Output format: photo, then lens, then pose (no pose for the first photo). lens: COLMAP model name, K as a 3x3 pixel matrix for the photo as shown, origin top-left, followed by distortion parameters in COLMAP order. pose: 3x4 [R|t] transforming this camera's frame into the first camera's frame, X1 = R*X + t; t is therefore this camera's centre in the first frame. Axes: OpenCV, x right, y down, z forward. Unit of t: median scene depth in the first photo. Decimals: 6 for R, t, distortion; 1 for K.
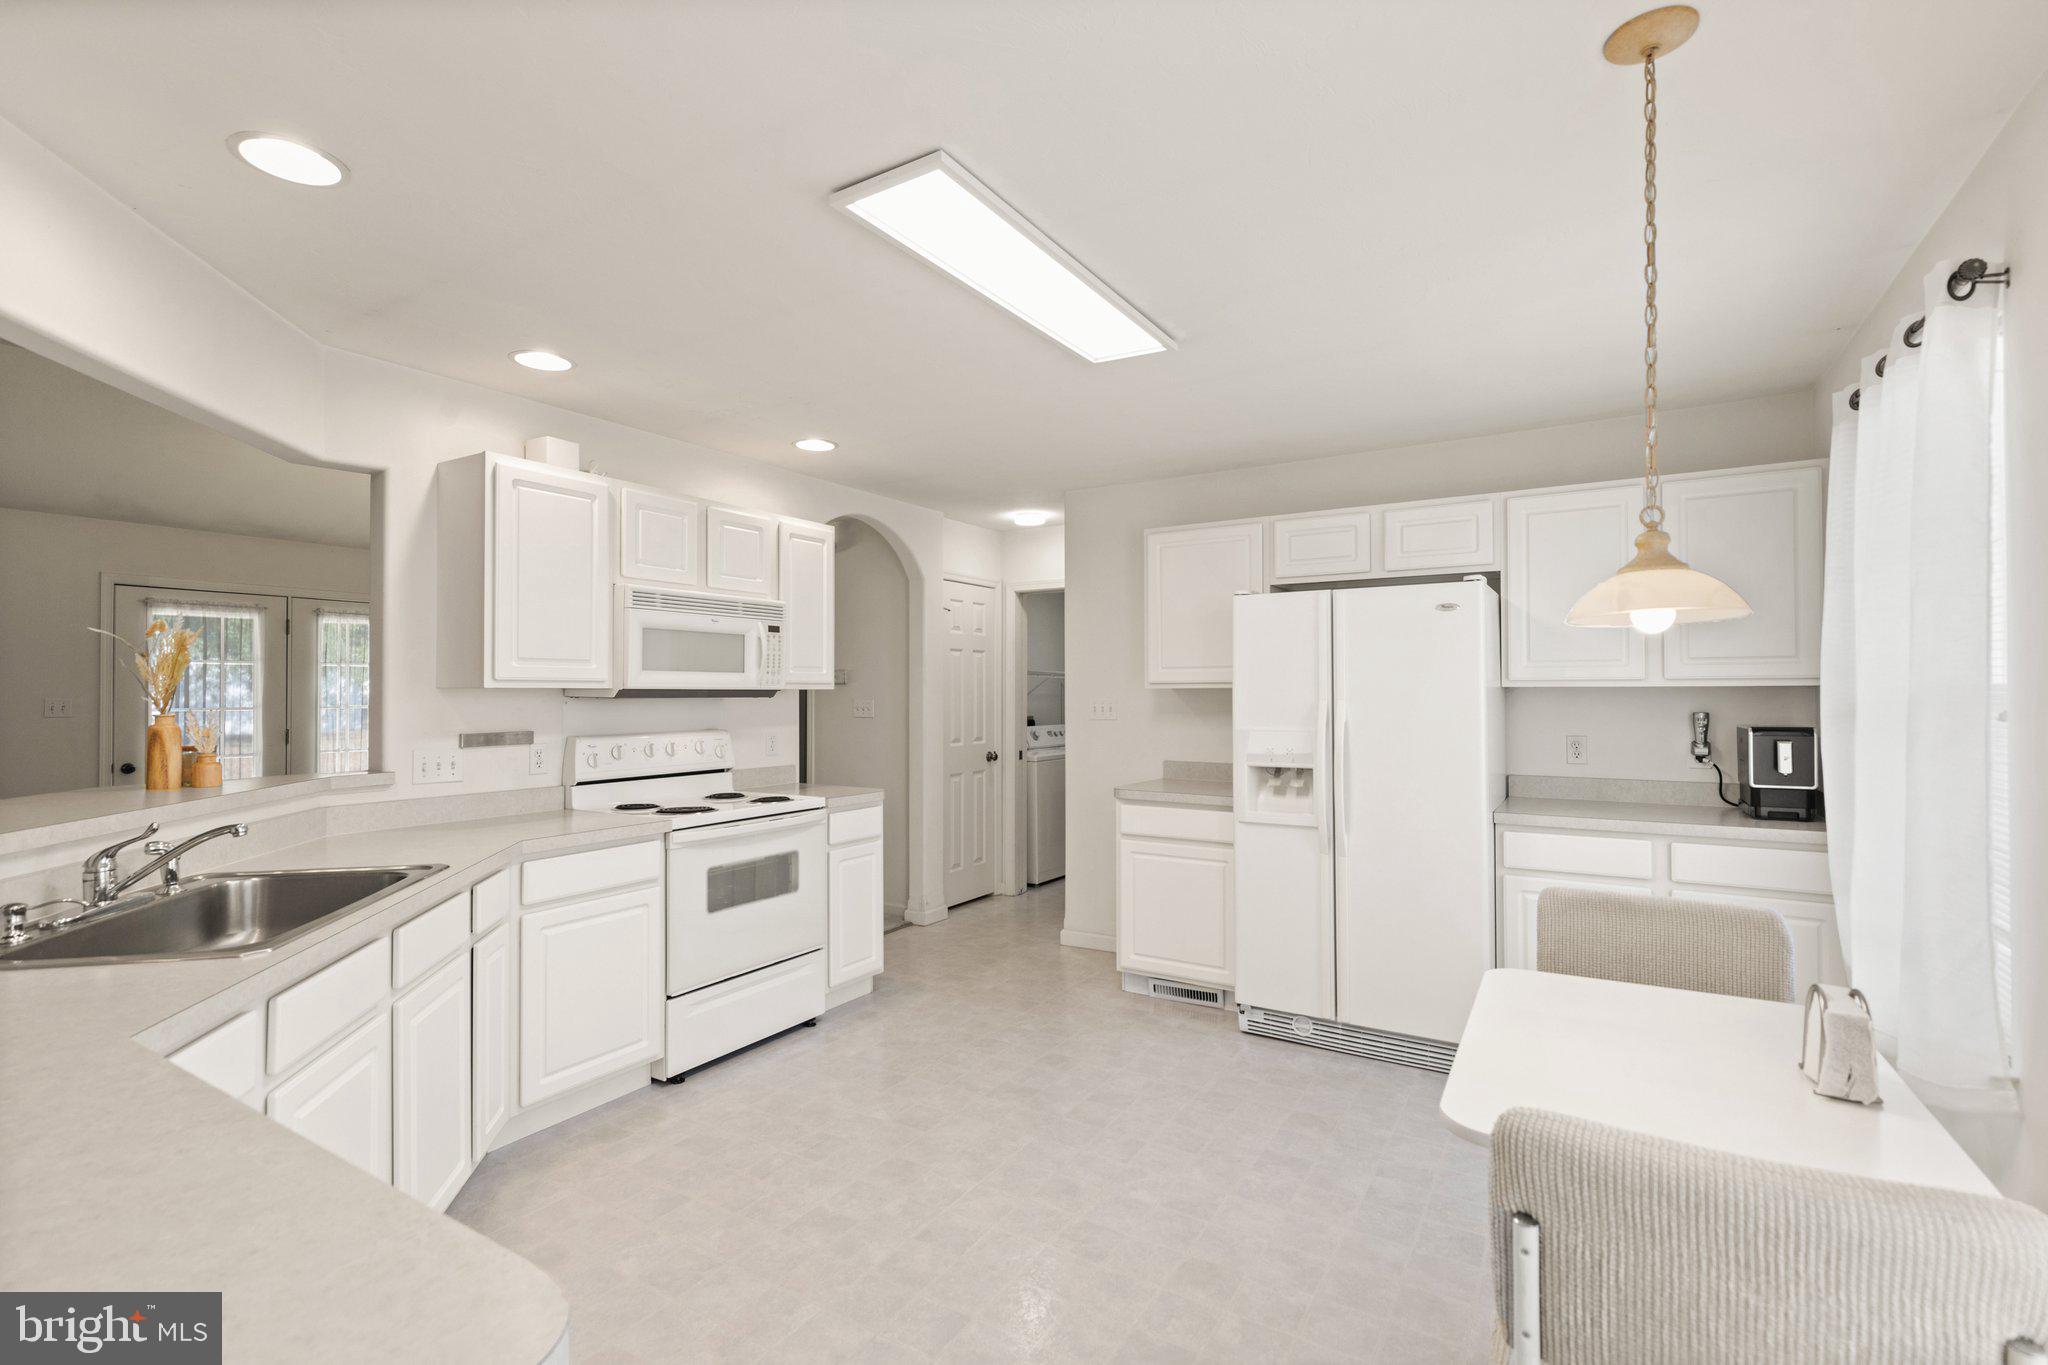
lens RADIAL K [[926.8, 0, 1019.9], [0, 926.8, 681.9], [0, 0, 1]] dist [0.004658, 0.000671]
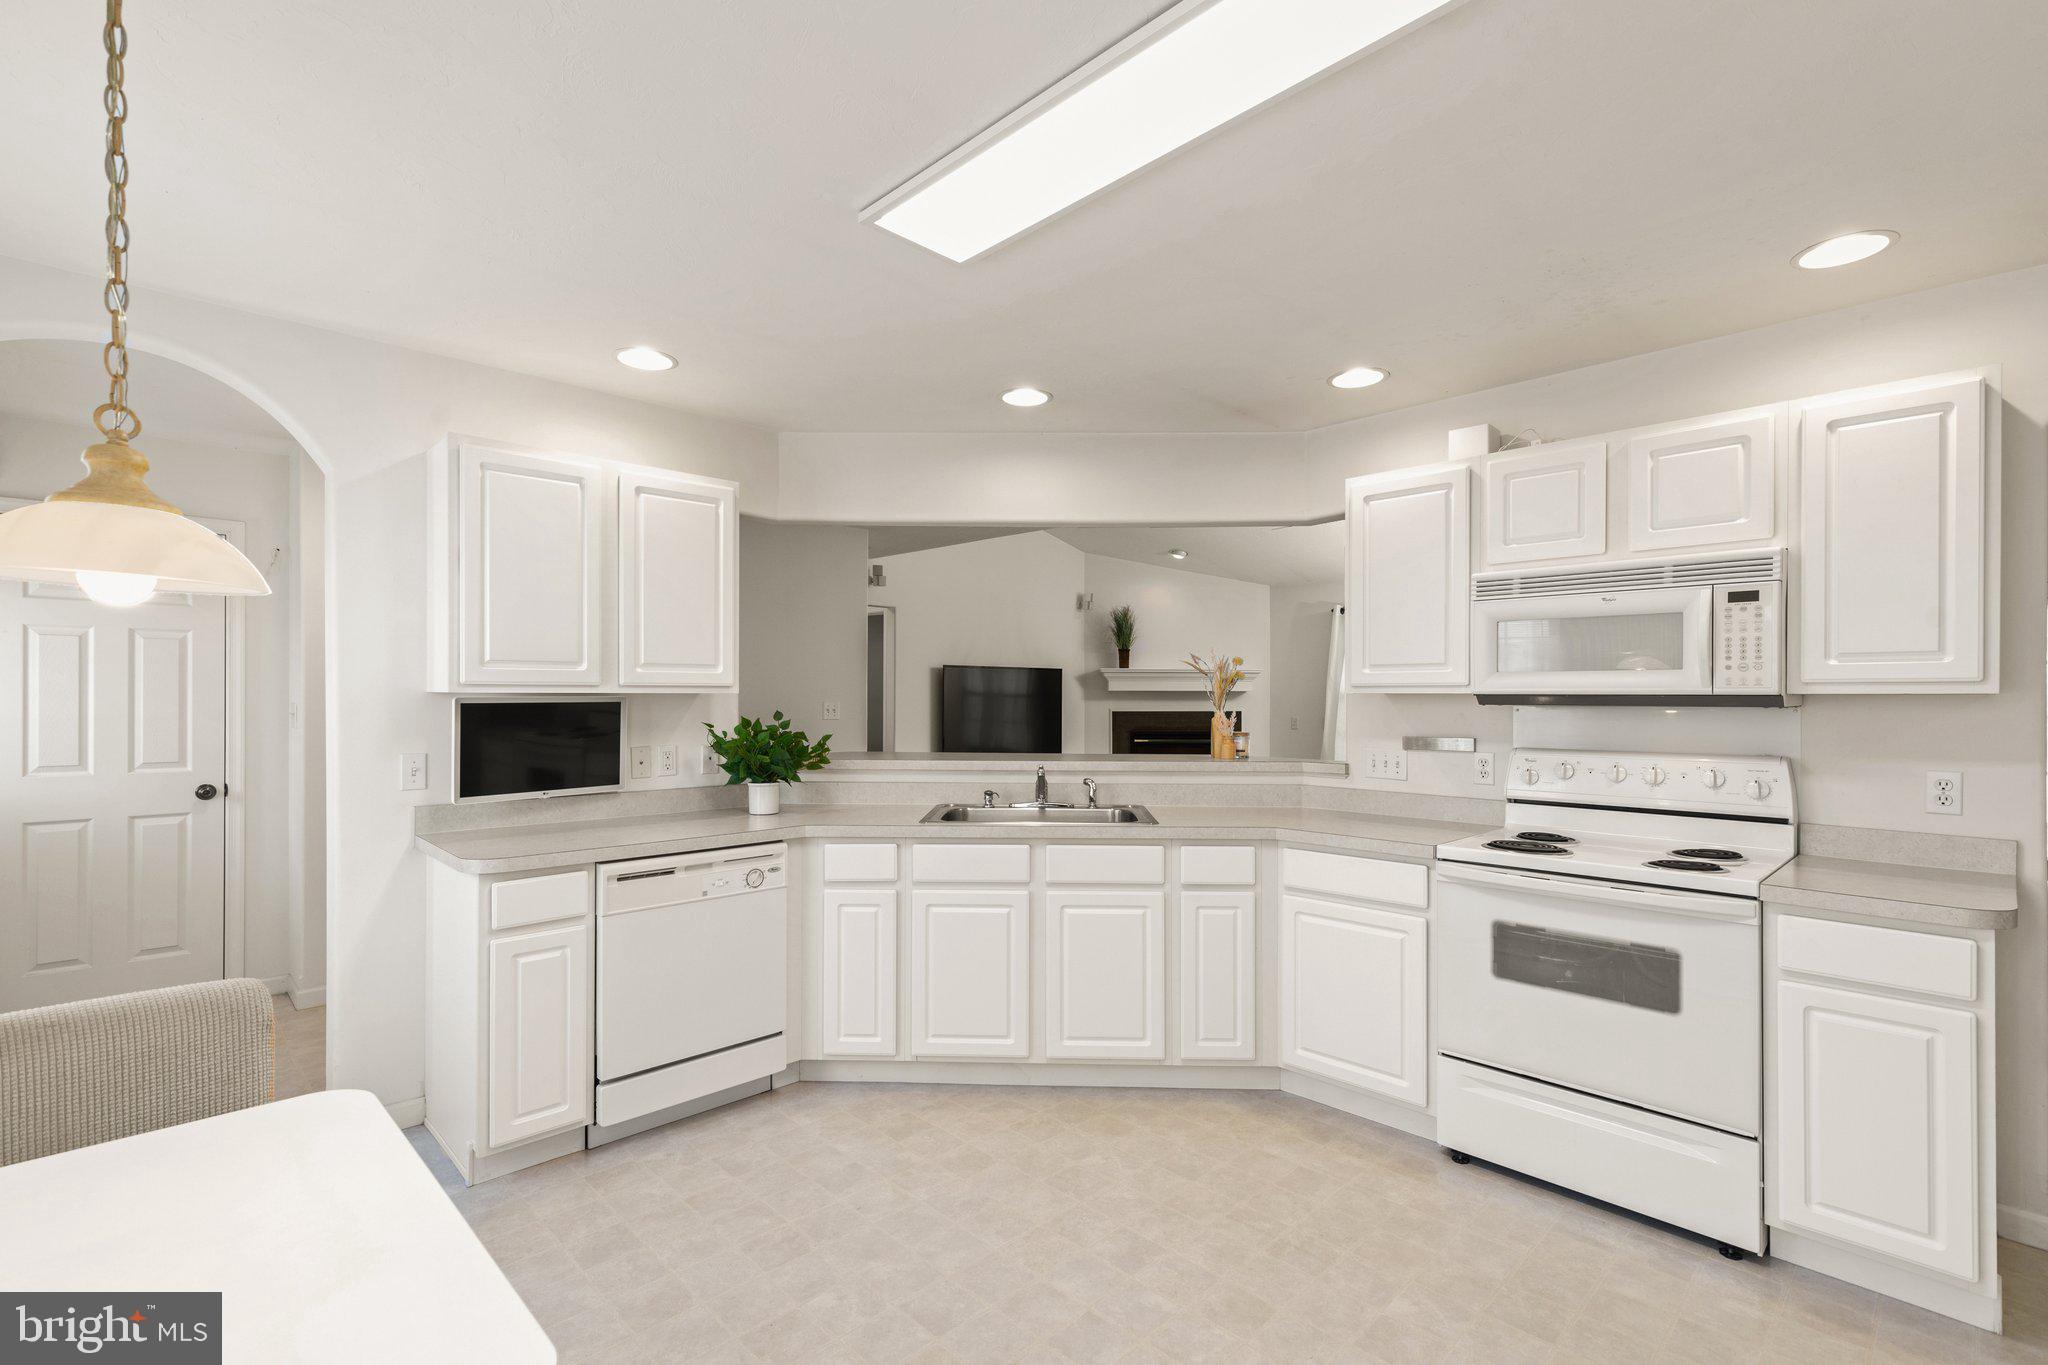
lens RADIAL K [[926.8, 0, 1021.1], [0, 926.8, 699.6], [0, 0, 1]] dist [0.004658, 0.000671]
pose [[-0.240253, 0.004343, -0.970701, 0.502094], [0.011022, 0.999938, 0.001745, 0.006268], [0.970648, -0.010280, -0.240285, 0.758389]]
